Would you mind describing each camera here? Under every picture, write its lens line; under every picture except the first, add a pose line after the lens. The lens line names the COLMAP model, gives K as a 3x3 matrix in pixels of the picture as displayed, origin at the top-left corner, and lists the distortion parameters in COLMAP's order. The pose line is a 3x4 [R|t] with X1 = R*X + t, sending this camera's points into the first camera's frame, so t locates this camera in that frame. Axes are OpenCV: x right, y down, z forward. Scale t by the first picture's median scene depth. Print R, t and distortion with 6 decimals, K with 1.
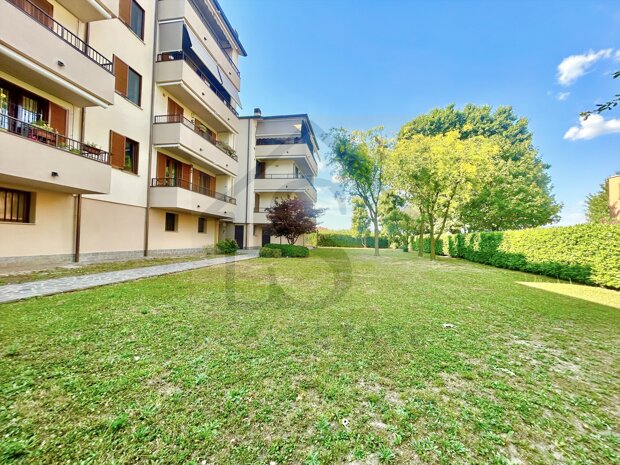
lens RADIAL K [[249.8, 0, 309.1], [0, 249.8, 230.8], [0, 0, 1]] dist [-0.001529, -0.000479]
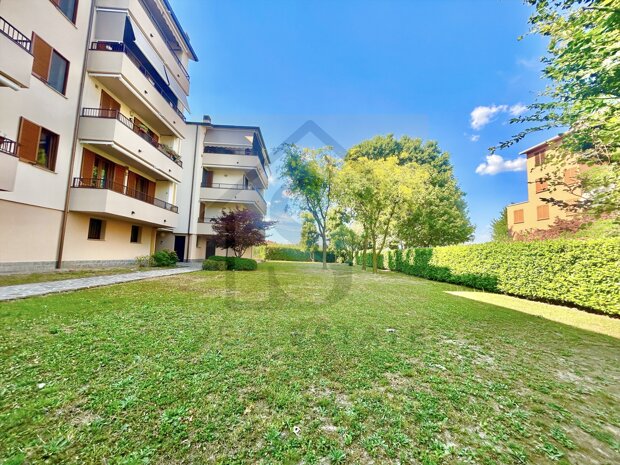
lens RADIAL K [[249.8, 0, 310.3], [0, 249.8, 231.0], [0, 0, 1]] dist [-0.001529, -0.000479]
pose [[0.977993, 0.033801, 0.205881, -0.003141], [-0.022105, 0.998022, -0.058847, 0.006339], [-0.207463, 0.053001, 0.976806, 0.000528]]
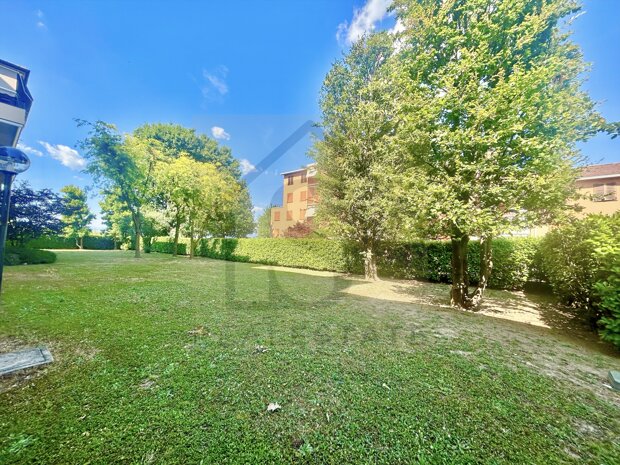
lens RADIAL K [[249.8, 0, 308.8], [0, 249.8, 230.5], [0, 0, 1]] dist [-0.001529, -0.000479]
pose [[0.472316, 0.050186, 0.880000, -0.396603], [-0.051489, 0.998244, -0.029294, -0.024344], [-0.879924, -0.031474, 0.474070, -0.153209]]
